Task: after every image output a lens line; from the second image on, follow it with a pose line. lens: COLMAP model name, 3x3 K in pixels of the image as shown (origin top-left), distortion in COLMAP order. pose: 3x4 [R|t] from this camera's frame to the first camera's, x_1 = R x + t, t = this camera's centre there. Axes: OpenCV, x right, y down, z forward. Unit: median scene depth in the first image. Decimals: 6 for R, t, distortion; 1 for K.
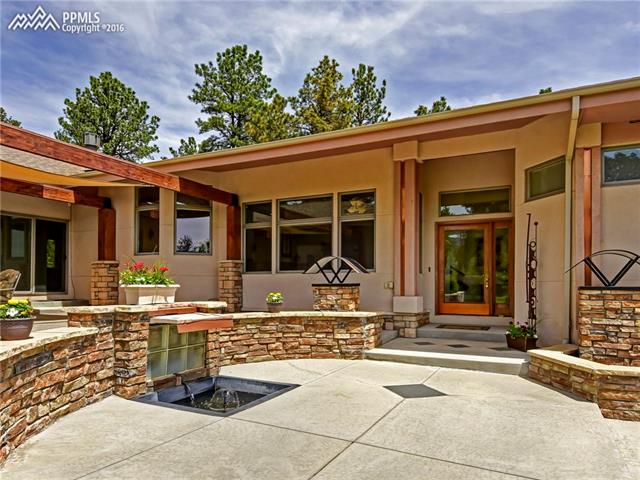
lens RADIAL K [[412.4, 0, 340.4], [0, 412.4, 266.4], [0, 0, 1]] dist [0.006094, 0.000310]
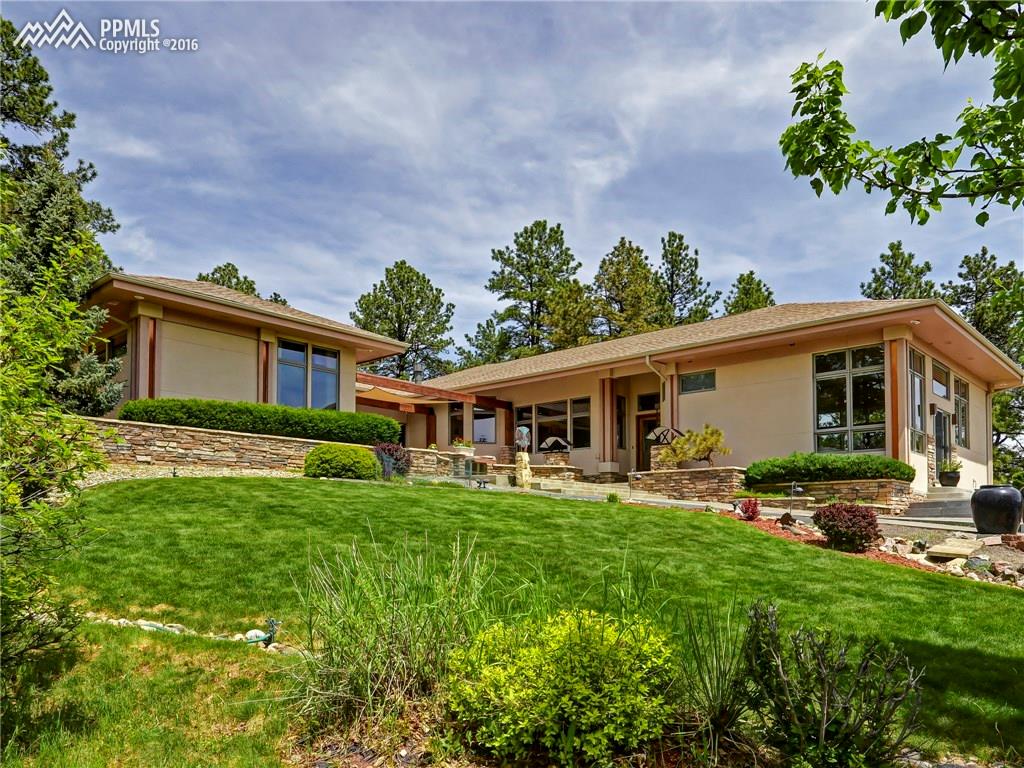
lens RADIAL K [[814.9, 0, 512.0], [0, 814.9, 384.0], [0, 0, 1]] dist [0.004437, 0.000664]
pose [[0.946179, -0.056862, -0.318609, 0.259605], [0.010096, 0.989152, -0.146552, 0.072520], [0.323485, 0.135447, 0.936489, -0.661684]]
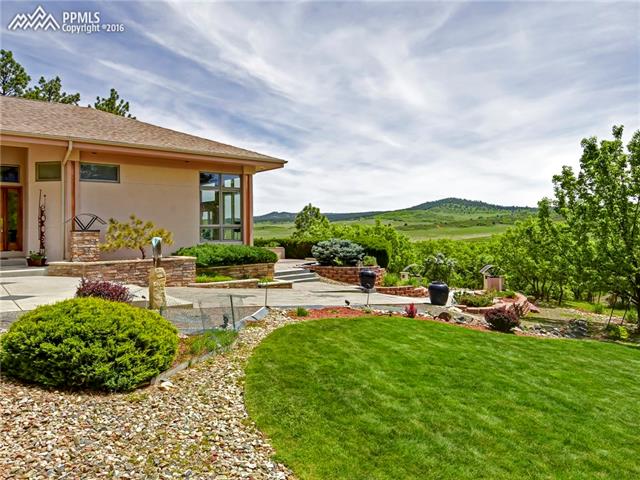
lens RADIAL K [[421.9, 0, 320.0], [0, 421.9, 240.0], [0, 0, 1]] dist [0.005882, 0.001707]
pose [[0.421294, -0.035460, 0.906231, -0.180408], [-0.031774, 0.998045, 0.053825, -0.012304], [-0.906367, -0.051471, 0.419344, -0.225123]]
